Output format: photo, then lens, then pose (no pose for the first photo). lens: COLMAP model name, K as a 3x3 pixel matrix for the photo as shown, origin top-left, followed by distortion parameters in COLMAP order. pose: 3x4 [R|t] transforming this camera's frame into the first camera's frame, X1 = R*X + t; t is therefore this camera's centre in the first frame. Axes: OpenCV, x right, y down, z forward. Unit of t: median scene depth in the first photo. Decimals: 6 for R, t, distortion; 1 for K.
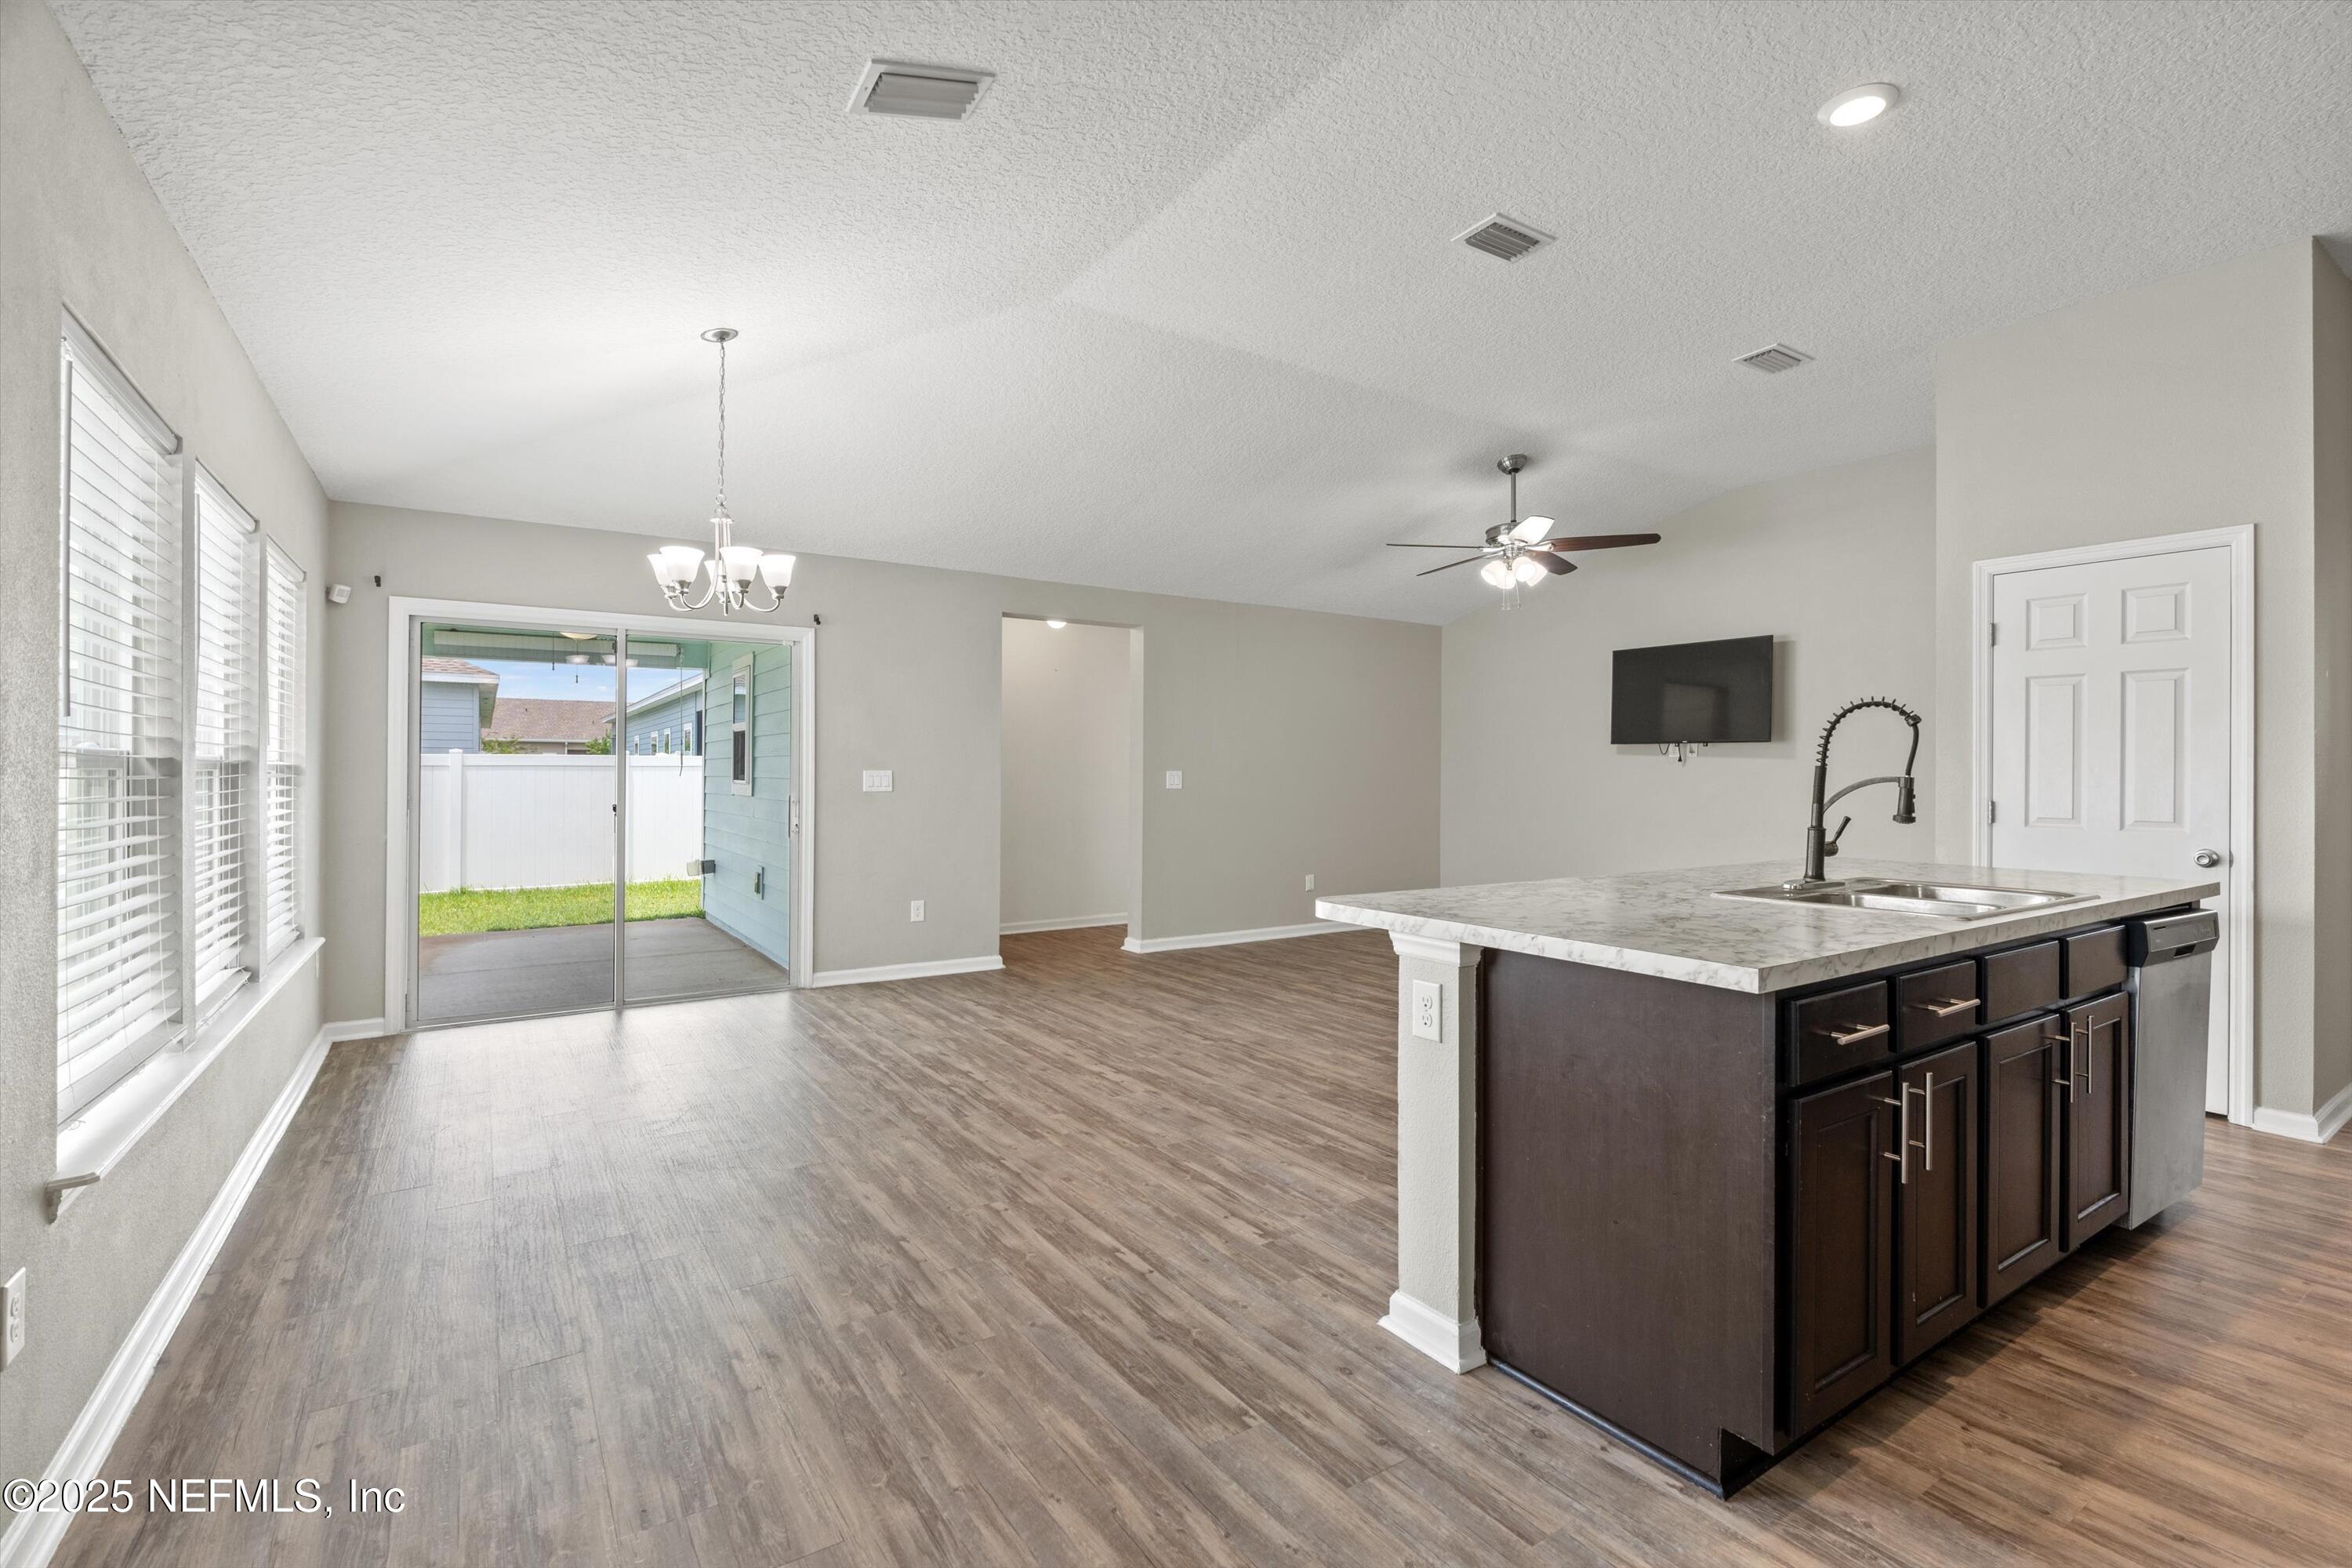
lens RADIAL K [[1064.8, 0, 1160.5], [0, 1064.8, 767.2], [0, 0, 1]] dist [-0.007256, 0.001270]
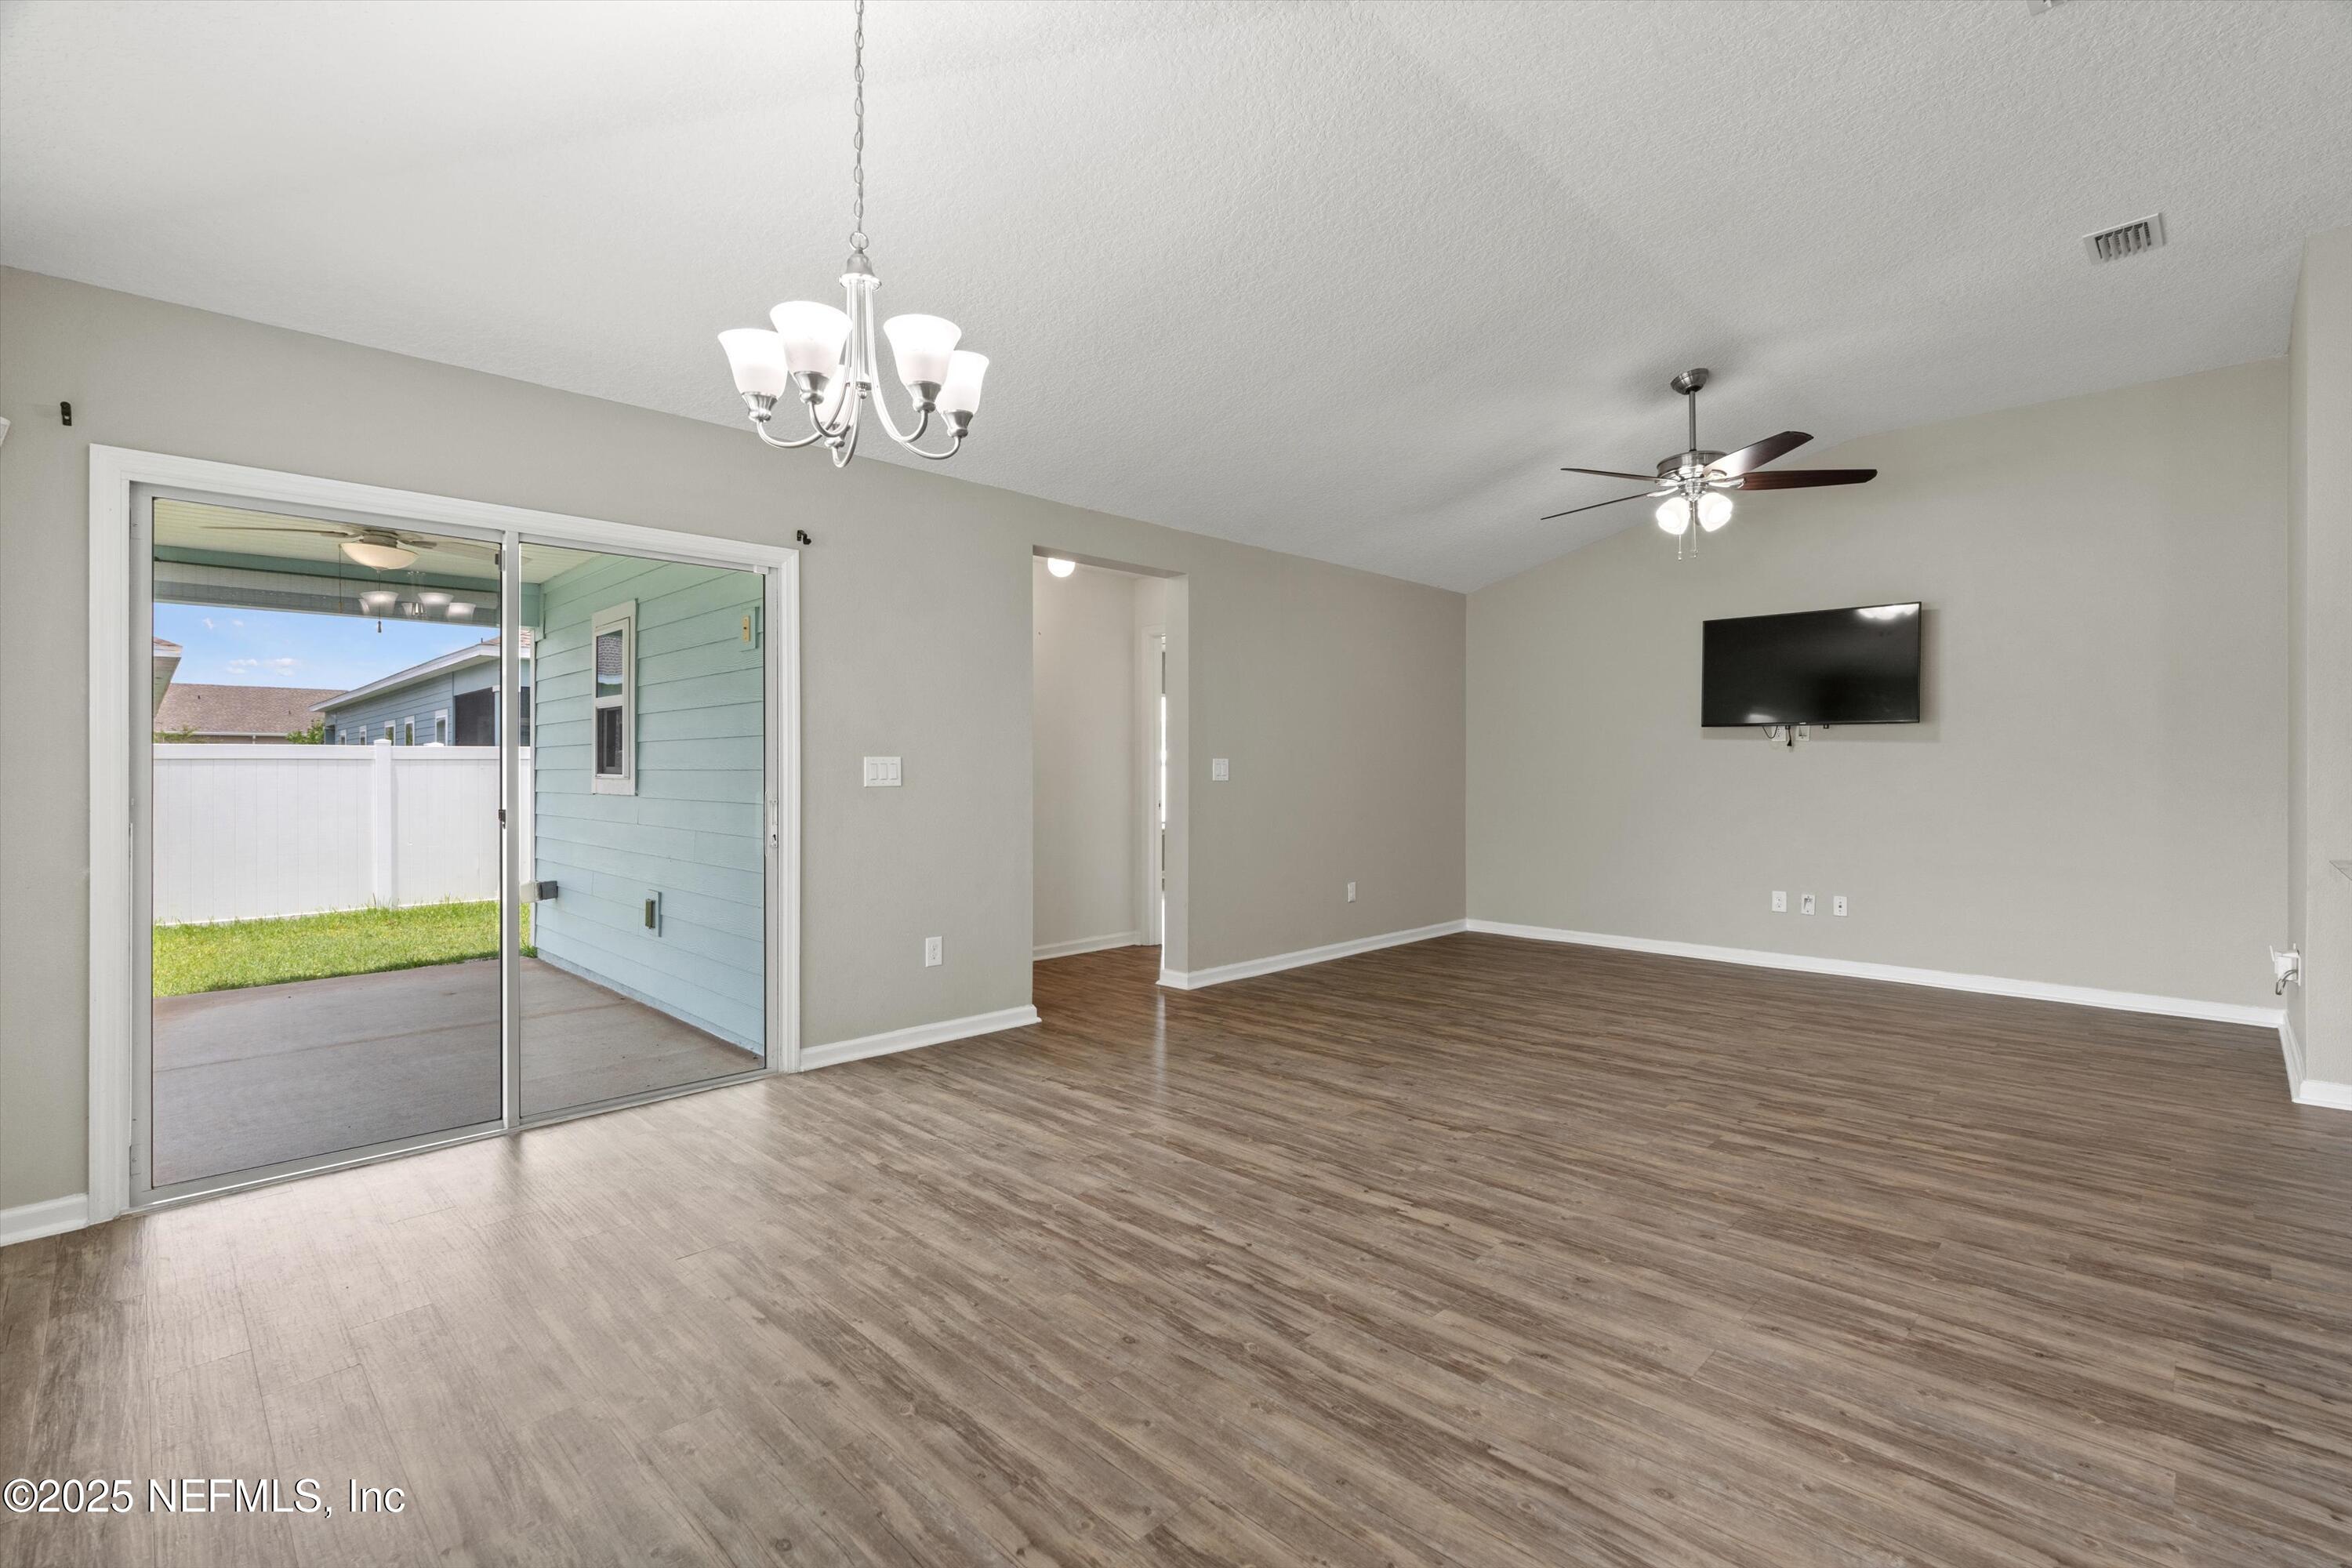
lens RADIAL K [[1064.8, 0, 1158.9], [0, 1064.8, 771.2], [0, 0, 1]] dist [-0.007256, 0.001270]
pose [[0.979658, -0.005290, 0.200604, -0.321023], [0.003660, 0.999957, 0.008496, 0.010394], [-0.200640, -0.007589, 0.979636, 0.378981]]
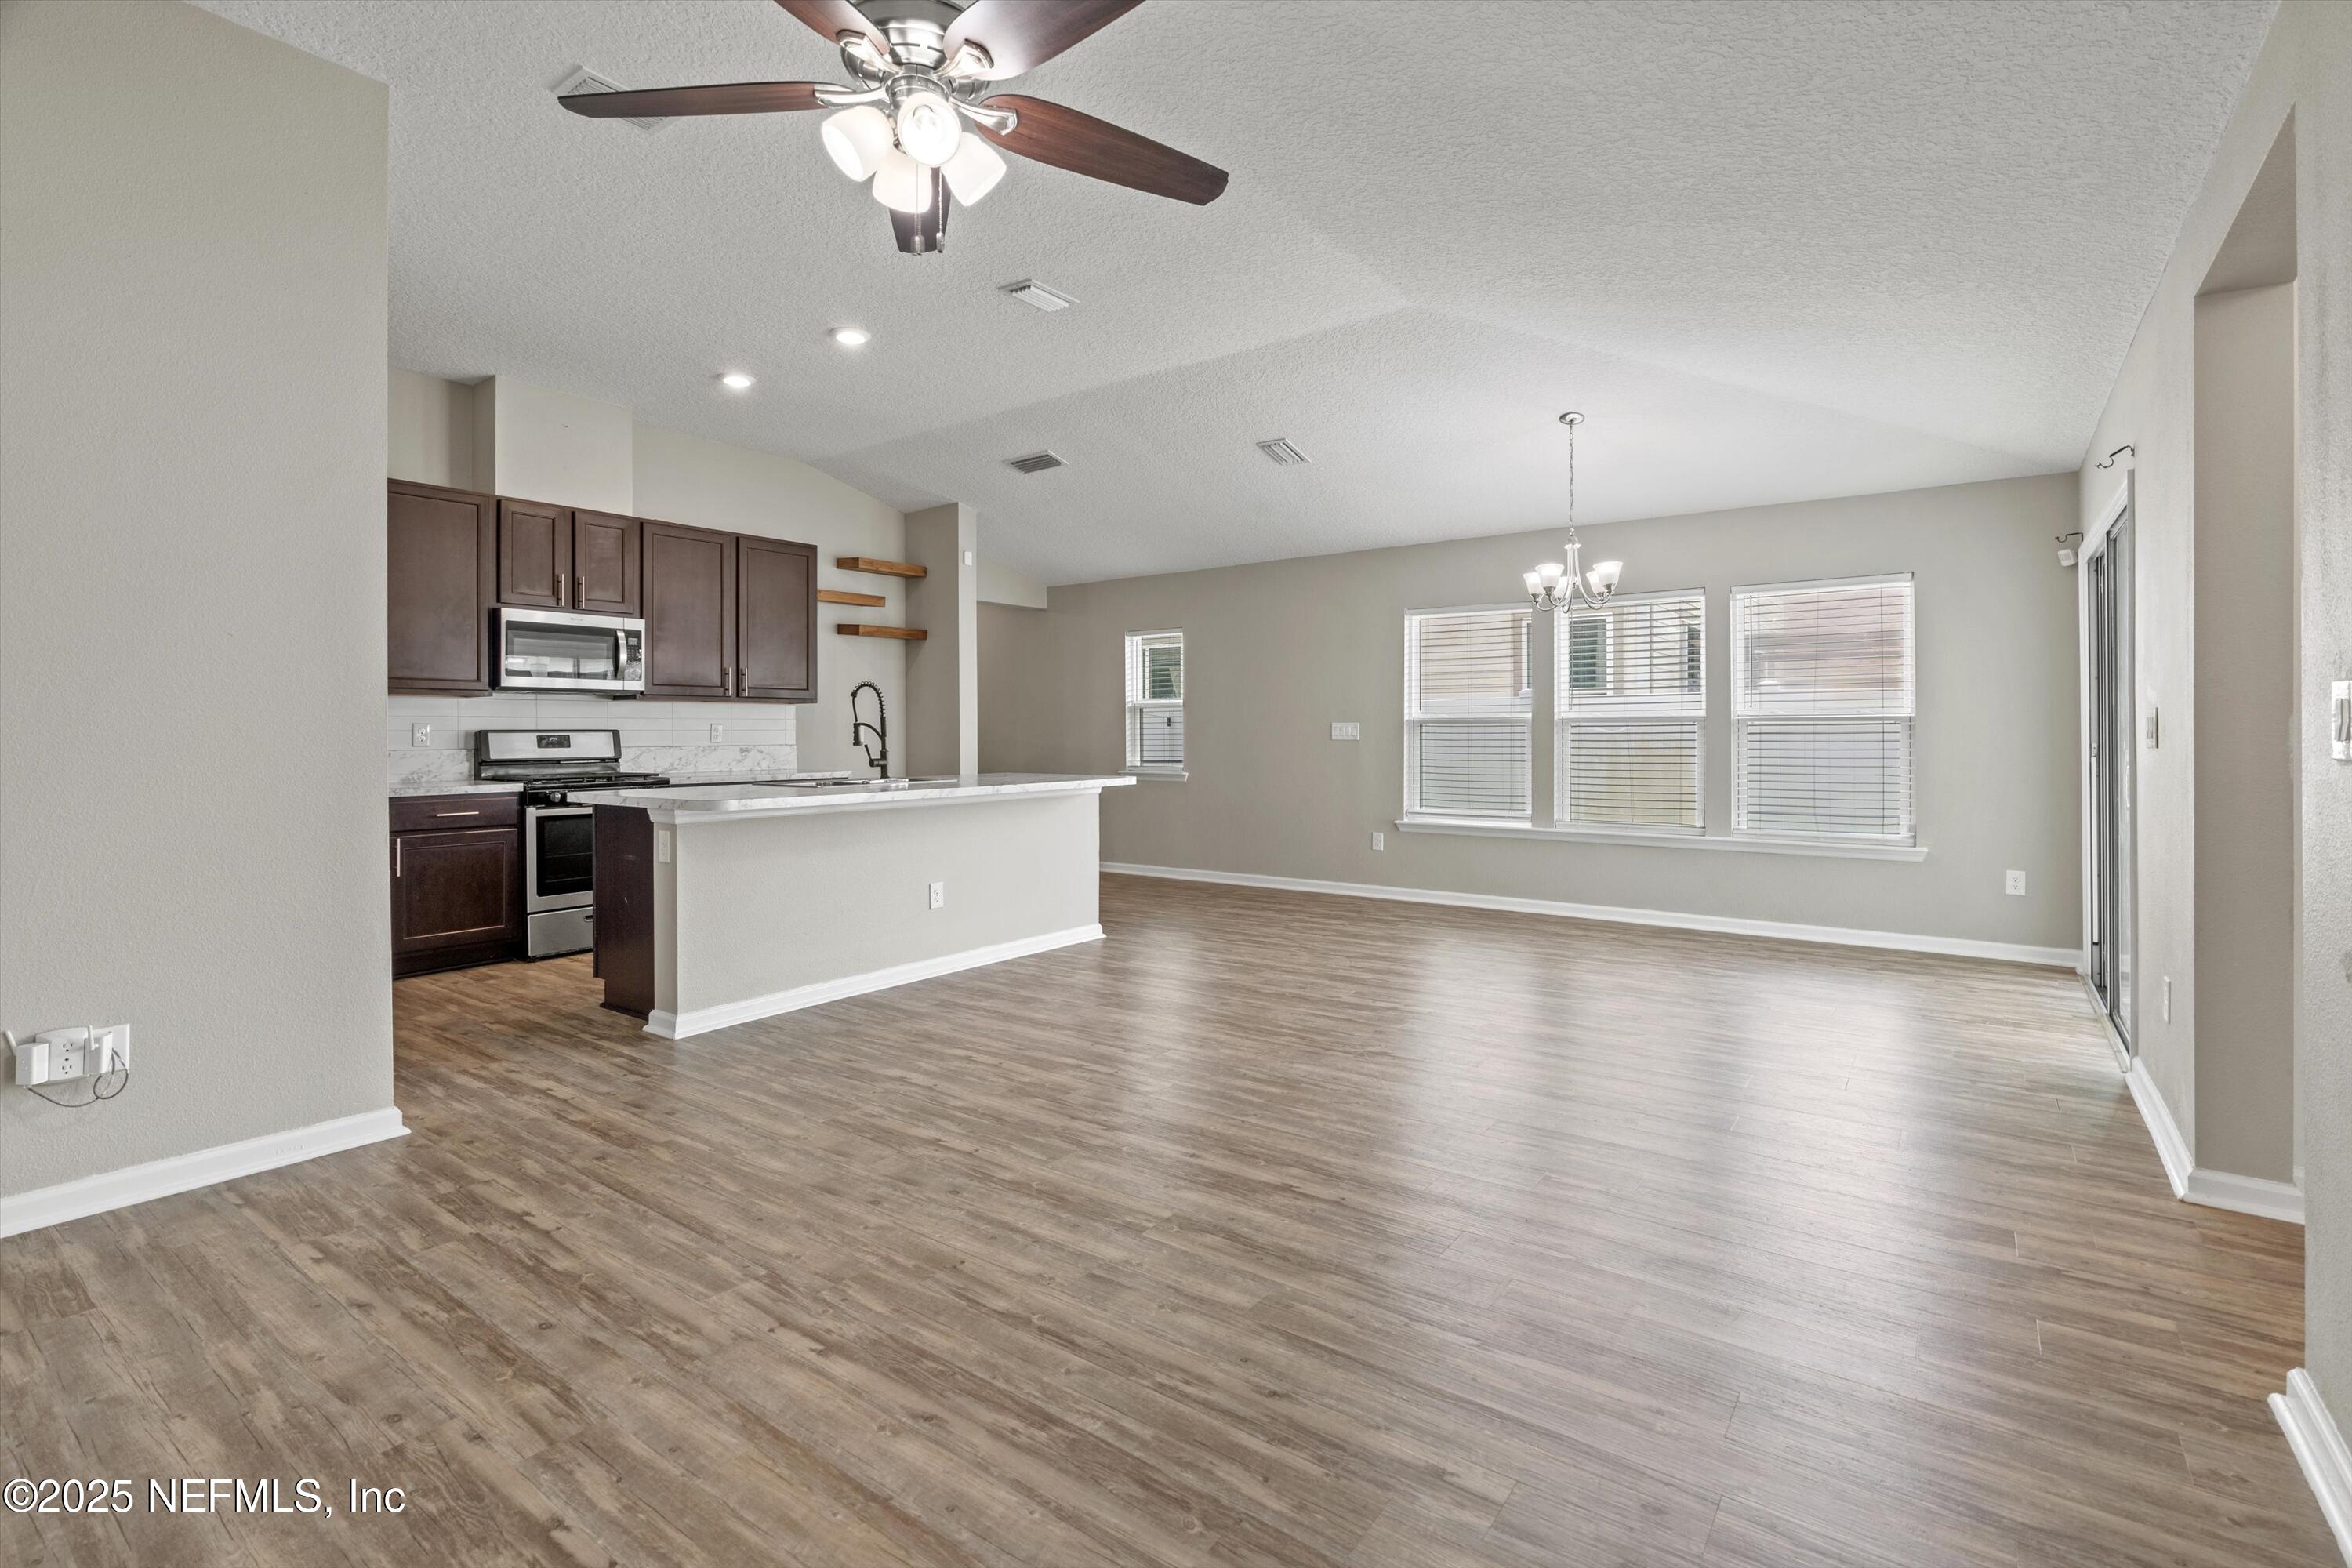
lens RADIAL K [[1064.8, 0, 1171.9], [0, 1064.8, 734.1], [0, 0, 1]] dist [-0.007256, 0.001270]
pose [[-0.936955, -0.000965, -0.349447, 0.508889], [0.002784, 0.999944, -0.010227, 0.031202], [0.349438, -0.010555, -0.936900, 1.850938]]
